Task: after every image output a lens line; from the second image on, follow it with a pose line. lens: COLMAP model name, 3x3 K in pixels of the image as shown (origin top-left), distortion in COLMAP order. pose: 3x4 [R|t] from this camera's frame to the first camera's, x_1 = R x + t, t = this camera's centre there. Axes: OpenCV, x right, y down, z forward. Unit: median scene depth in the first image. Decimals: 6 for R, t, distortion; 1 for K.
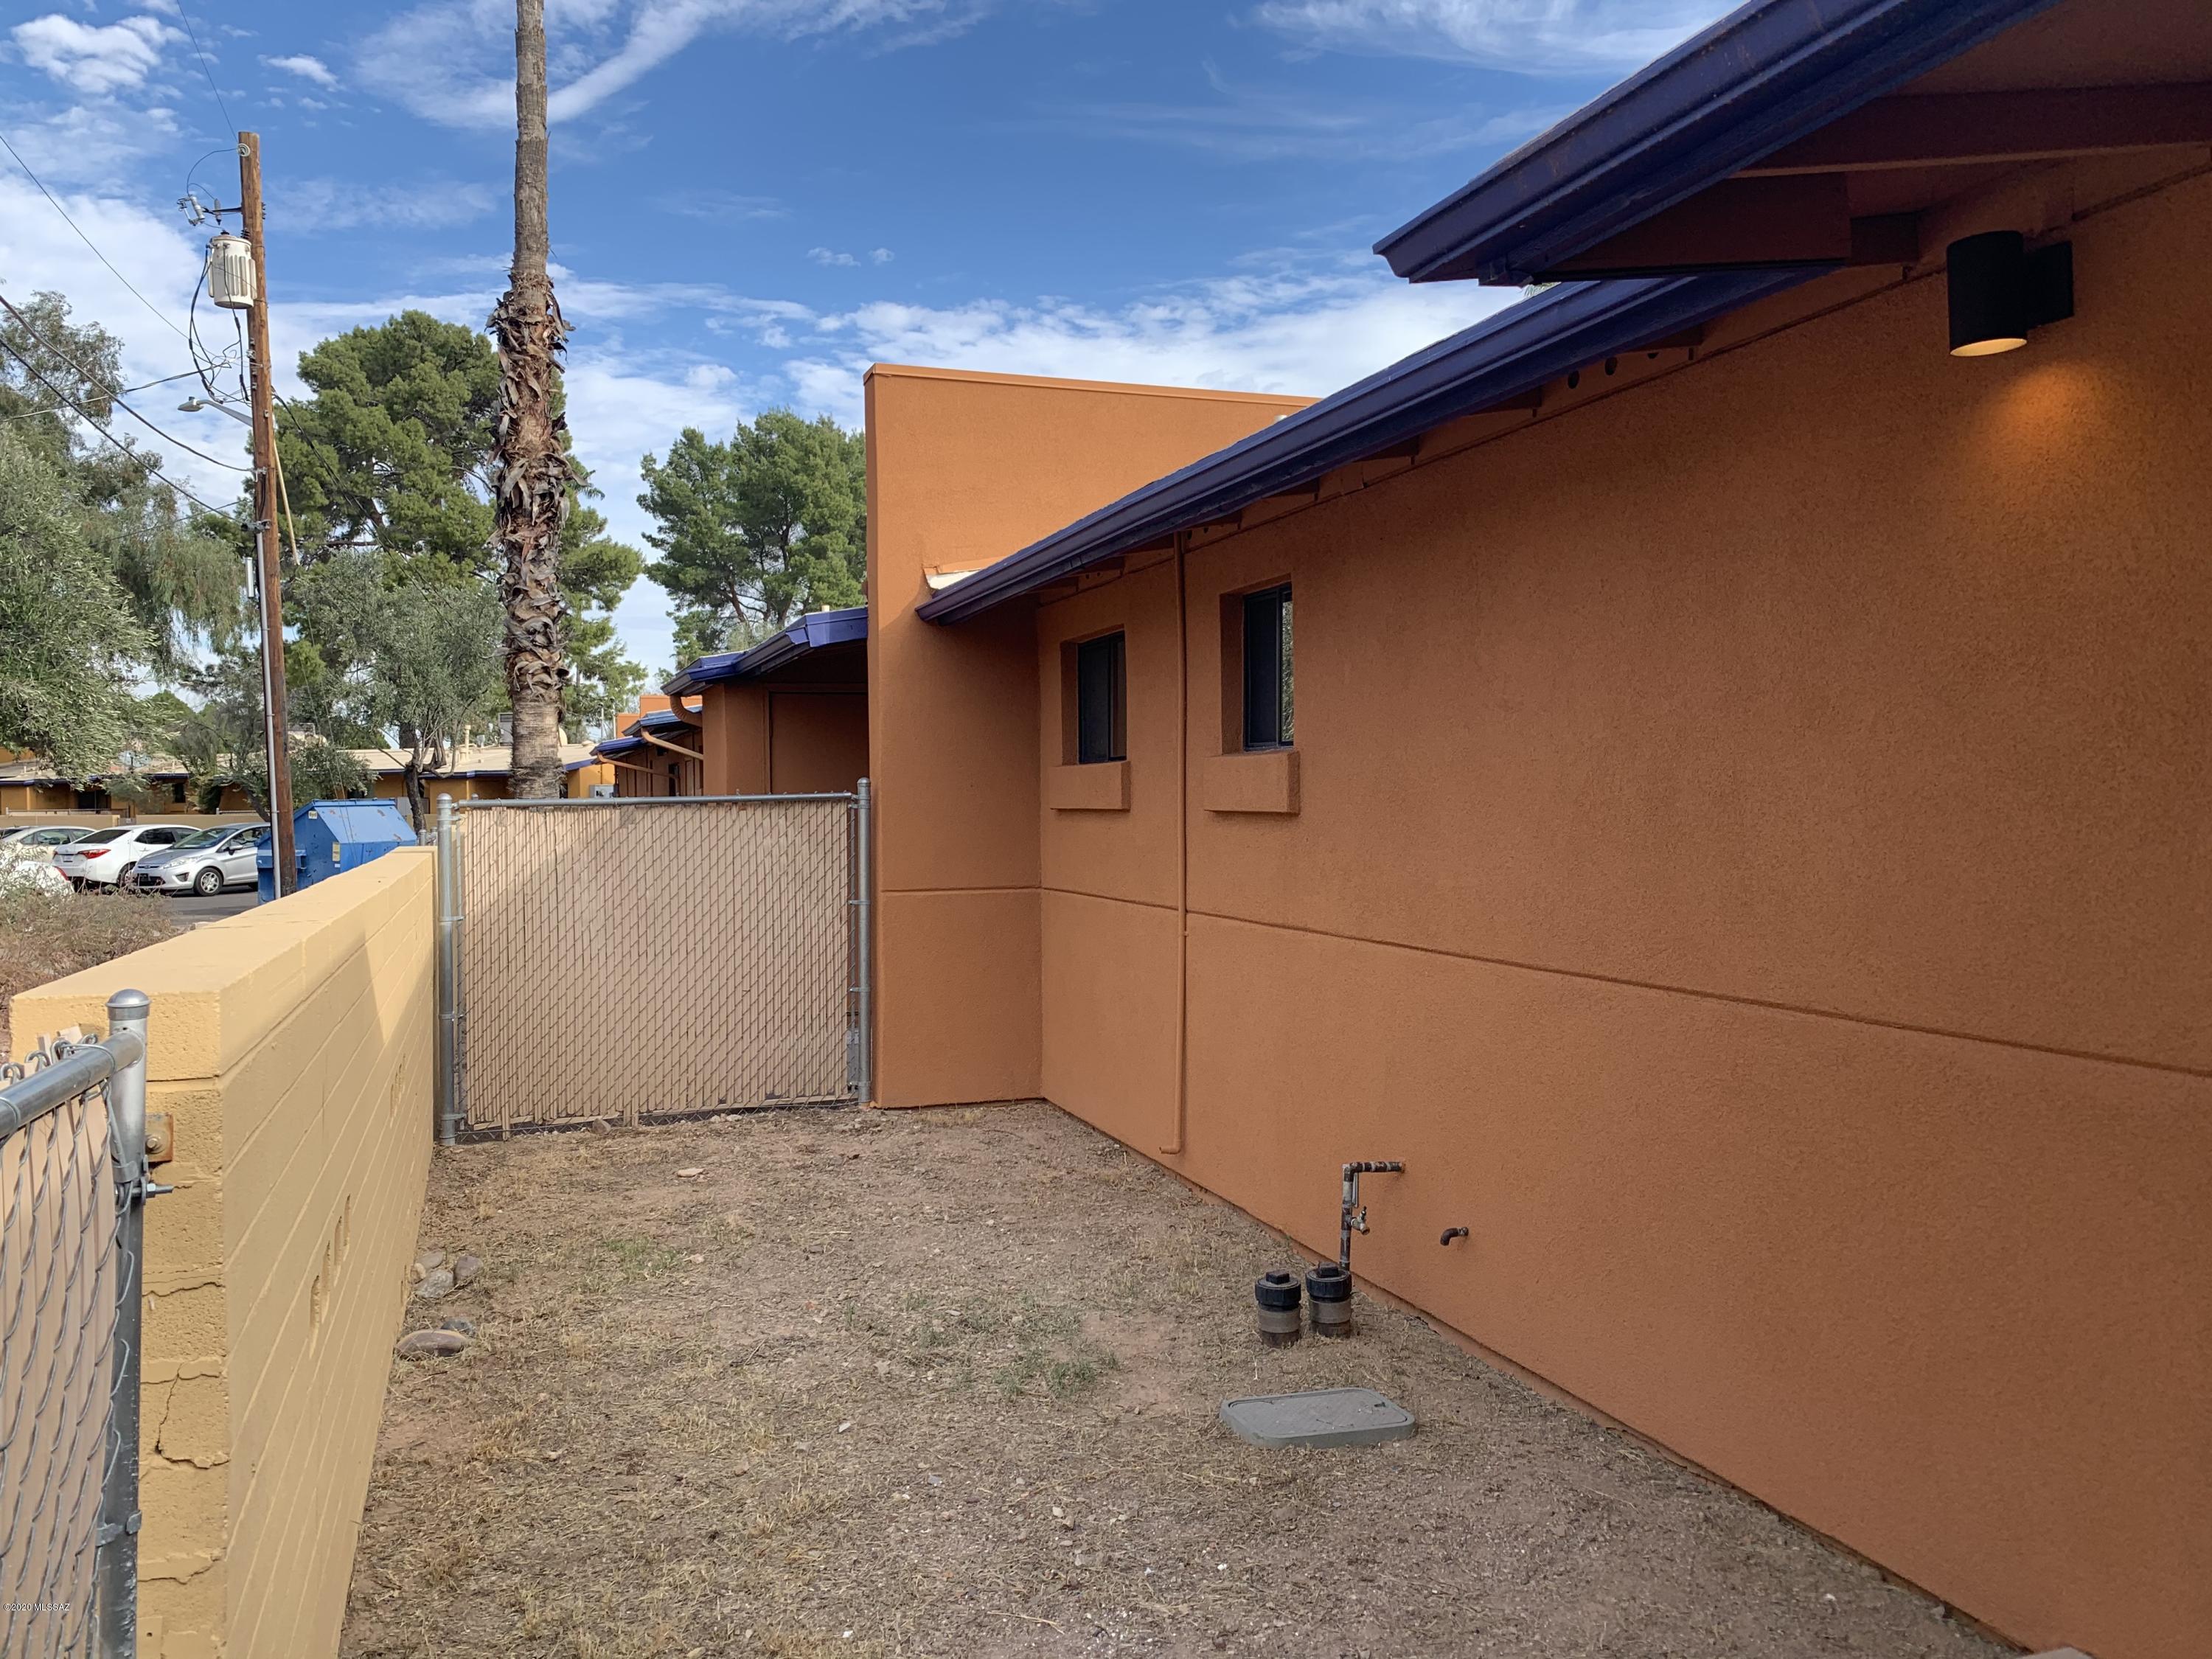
lens RADIAL K [[1701.8, 0, 1107.6], [0, 1701.8, 817.4], [0, 0, 1]] dist [0.046970, -0.060010]
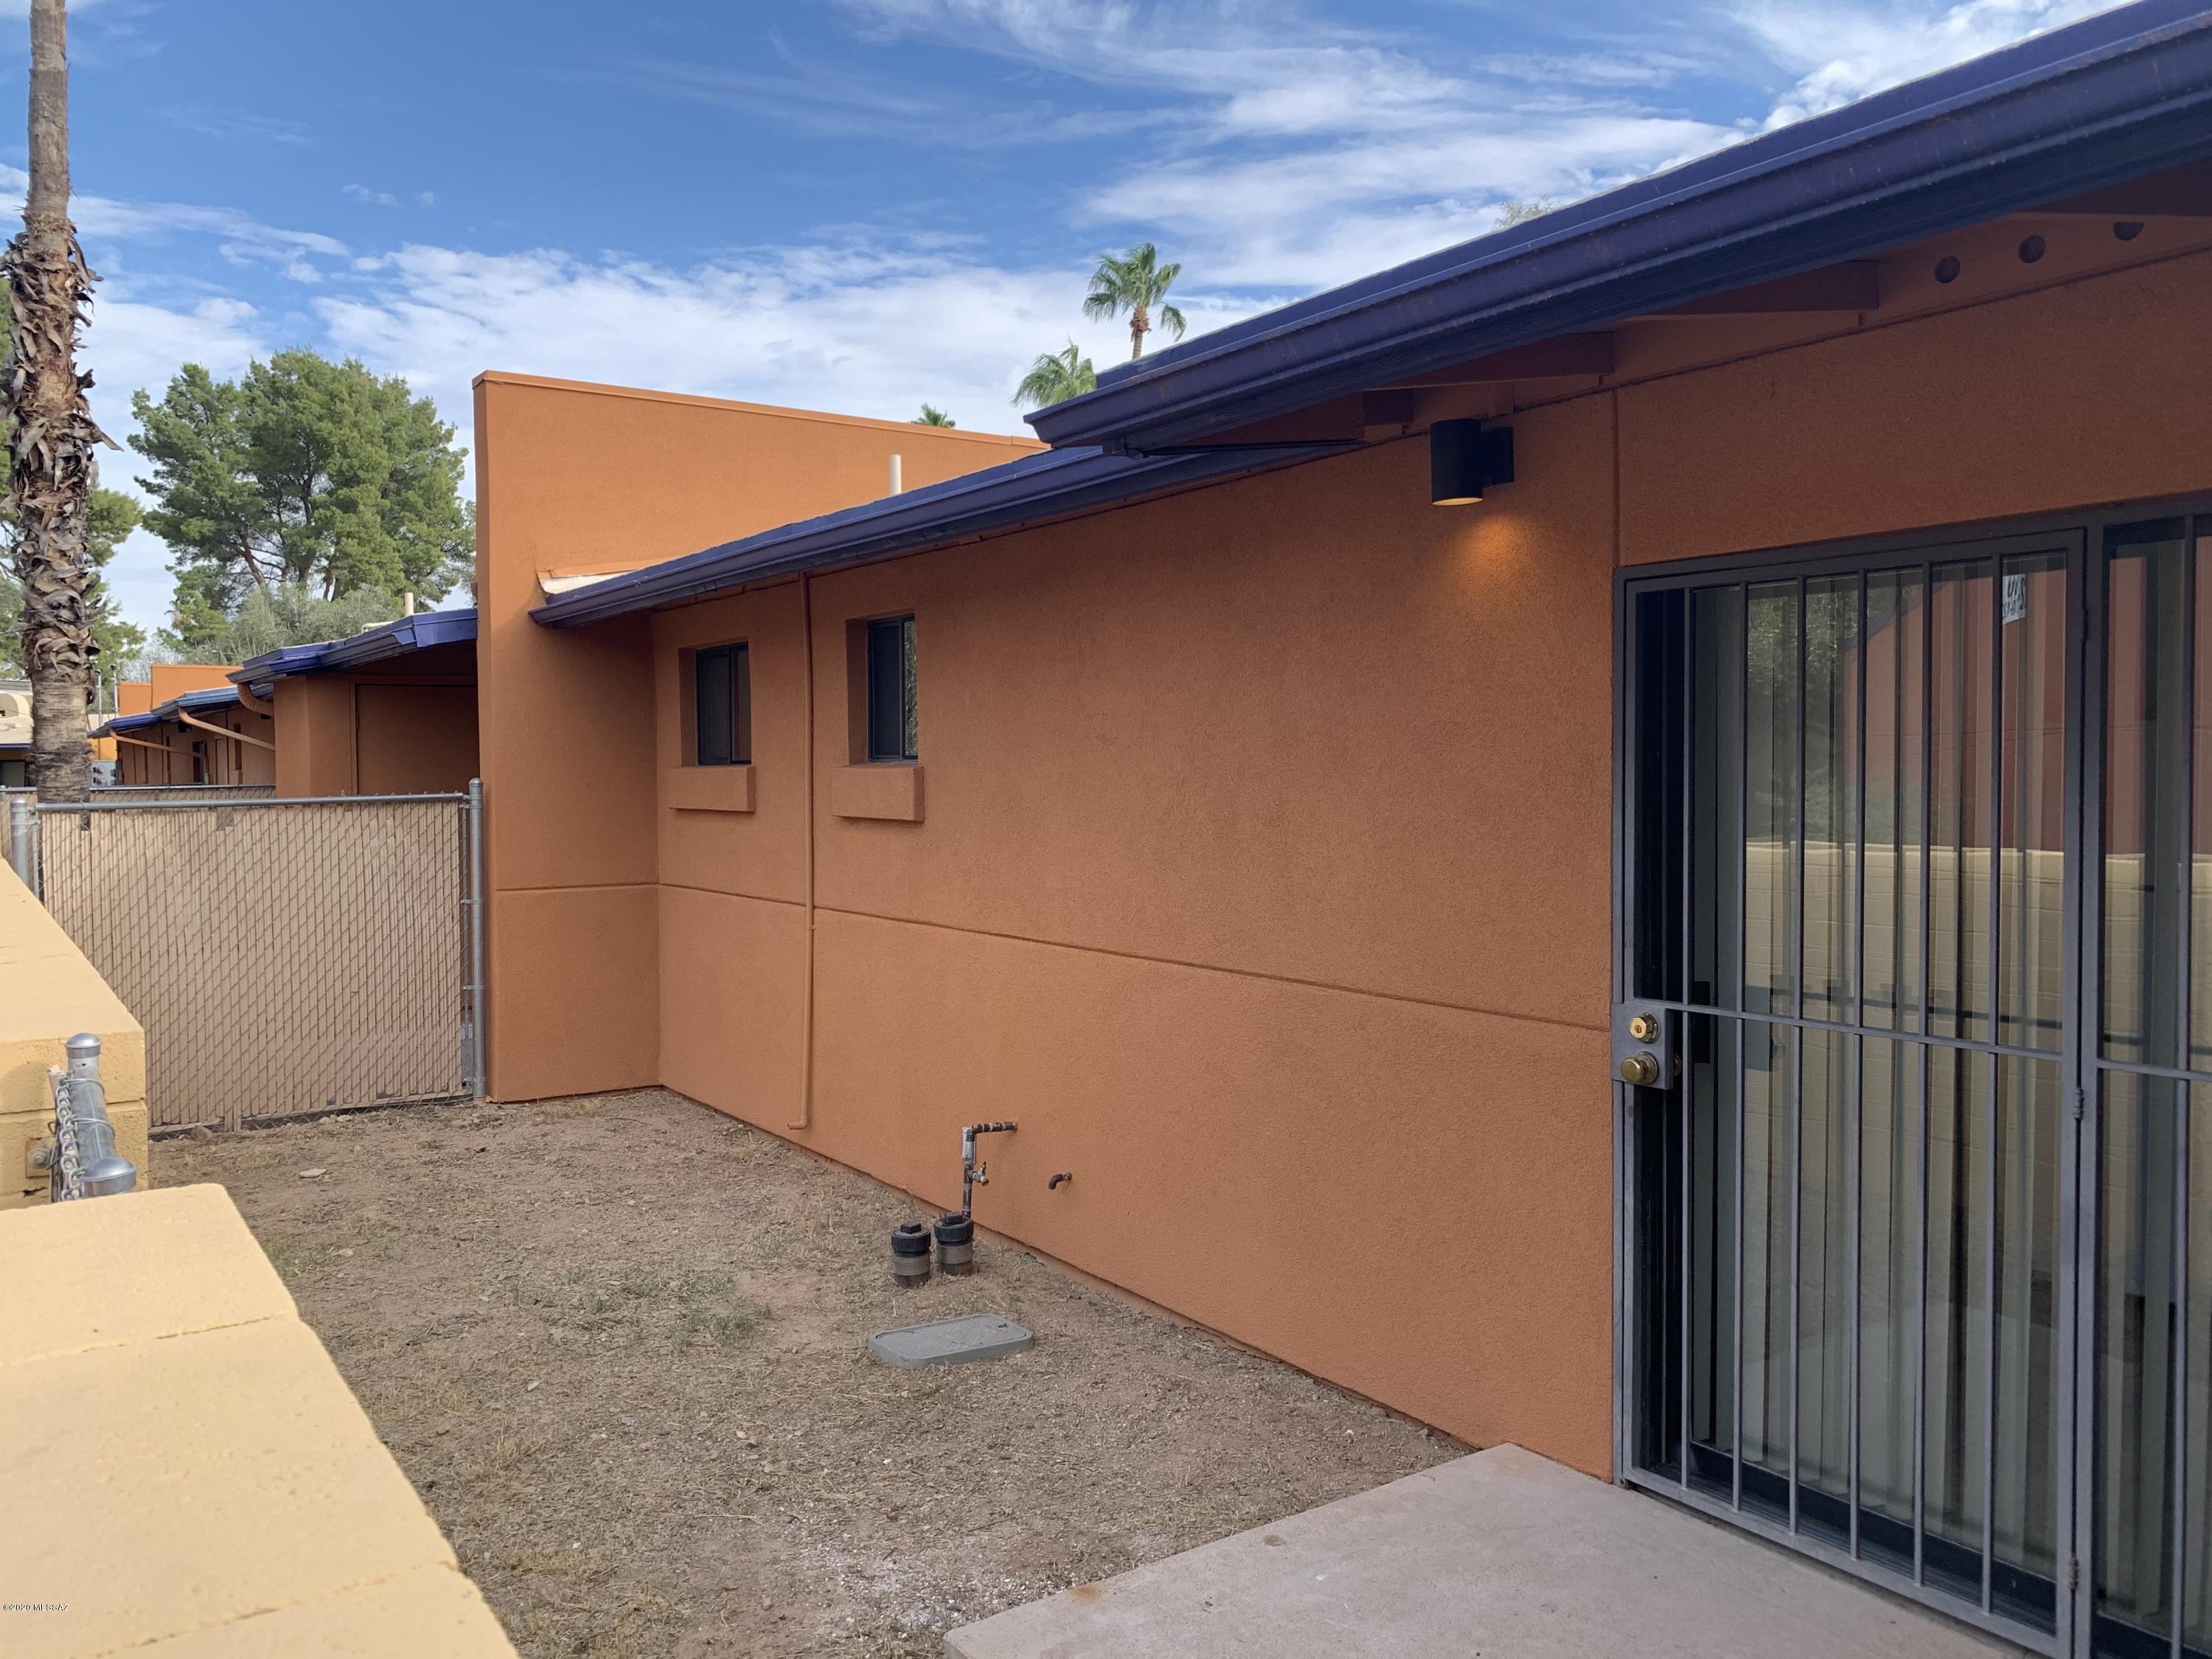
lens RADIAL K [[1687.3, 0, 1130.6], [0, 1687.3, 815.8], [0, 0, 1]] dist [0.075497, -0.065038]
pose [[0.965794, -0.005946, 0.259244, -0.033601], [0.001779, 0.999865, 0.016305, -0.017761], [-0.259306, -0.015286, 0.965674, -0.091011]]
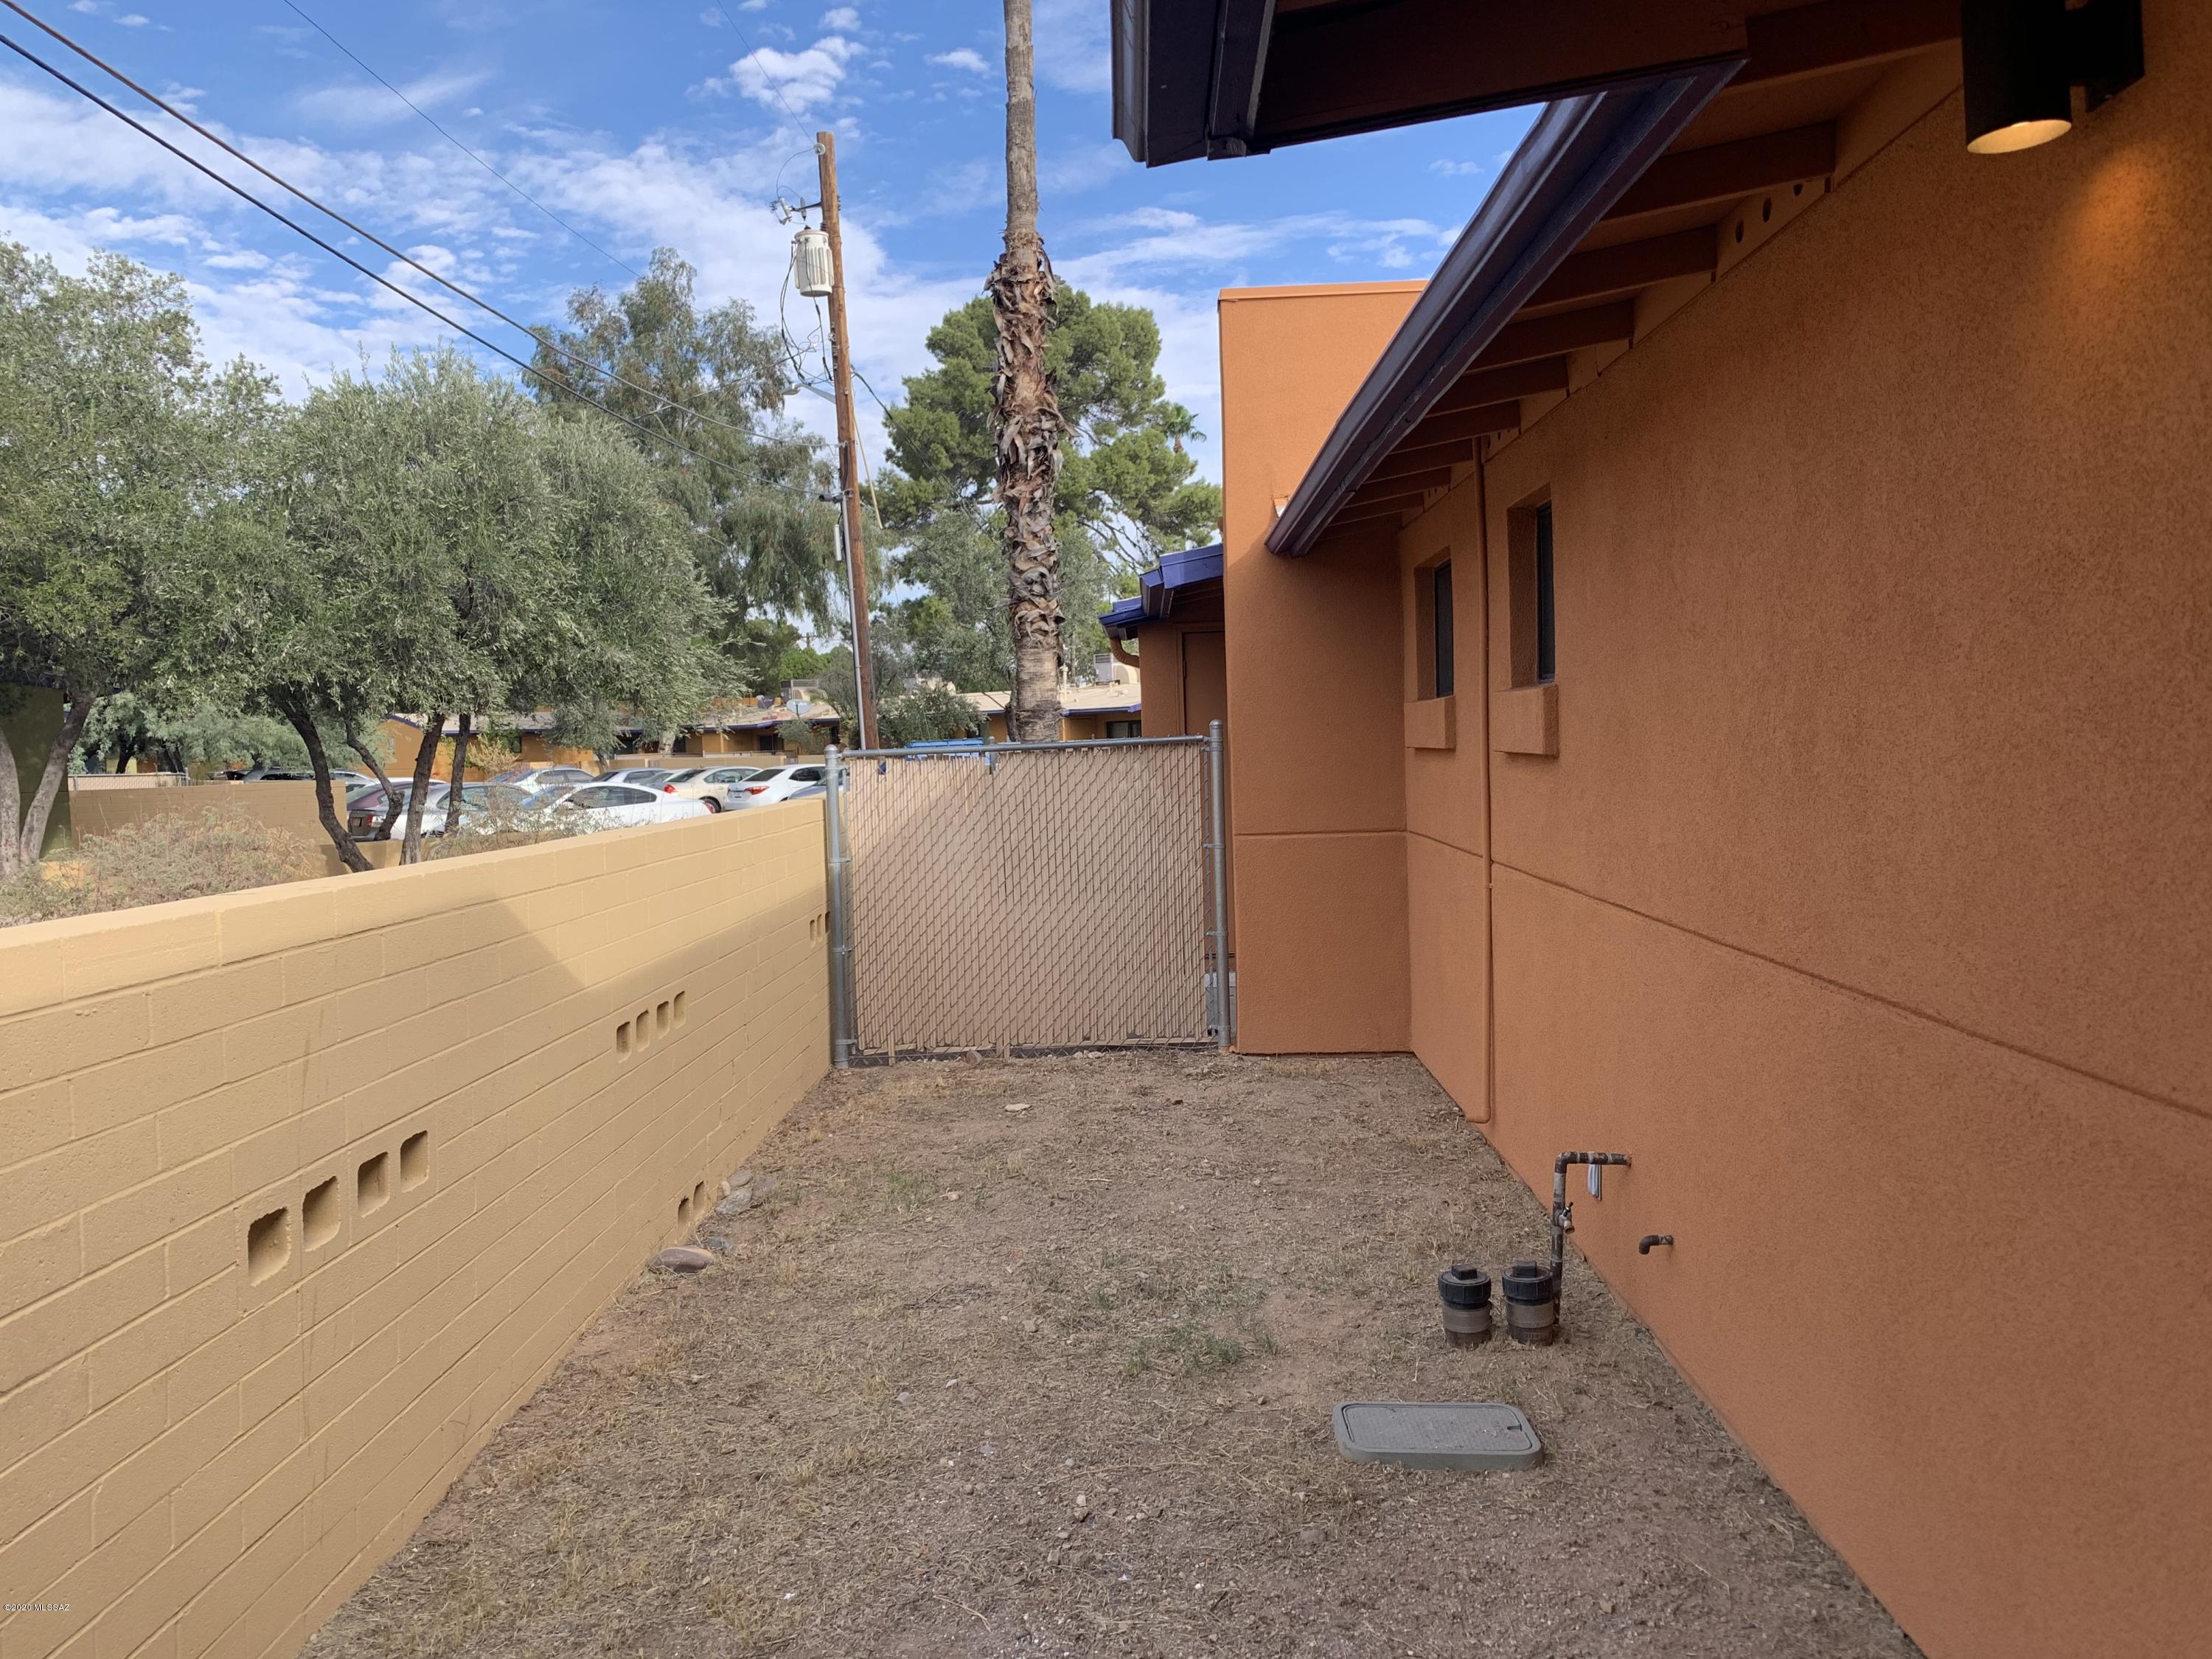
lens RADIAL K [[1688.1, 0, 1110.7], [0, 1688.1, 840.6], [0, 0, 1]] dist [0.115832, -0.231546]
pose [[0.934218, 0.001891, -0.356699, 0.155967], [0.018388, 0.998401, 0.053452, -0.007261], [0.356230, -0.056495, 0.932689, 0.063283]]
